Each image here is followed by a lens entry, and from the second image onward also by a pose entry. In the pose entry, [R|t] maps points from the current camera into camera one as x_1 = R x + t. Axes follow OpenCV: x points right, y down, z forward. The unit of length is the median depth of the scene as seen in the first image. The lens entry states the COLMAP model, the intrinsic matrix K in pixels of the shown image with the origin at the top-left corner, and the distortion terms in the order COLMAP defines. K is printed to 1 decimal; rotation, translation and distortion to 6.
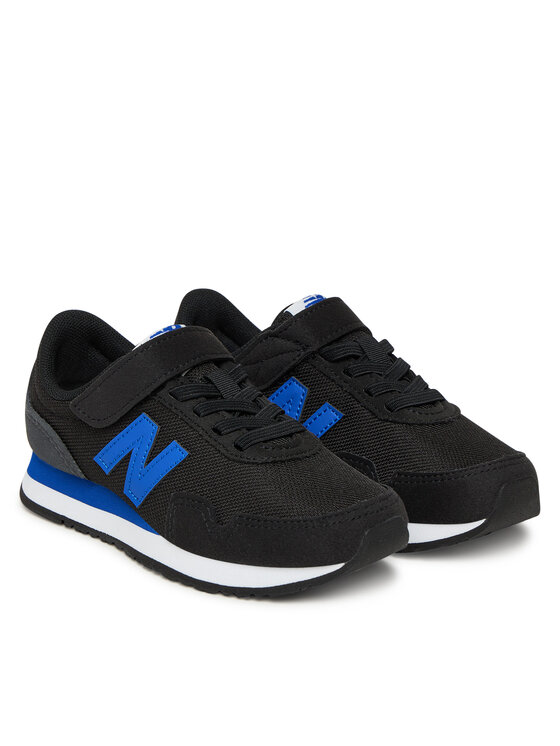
lens RADIAL K [[2193.5, 0, 280.0], [0, 2193.5, 373.0], [0, 0, 1]] dist [-0.023034, -0.061230]
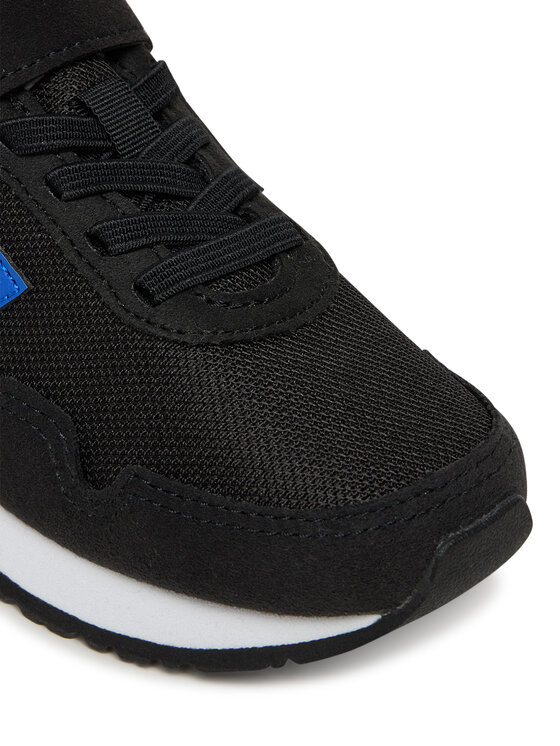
lens RADIAL K [[2235.8, 0, 280.0], [0, 2235.8, 373.0], [0, 0, 1]] dist [0.058991, 0.592961]
pose [[0.997128, 0.065364, 0.038262, -0.008420], [-0.072483, 0.970071, 0.231751, -0.052132], [-0.021969, -0.233859, 0.972022, 0.576080]]
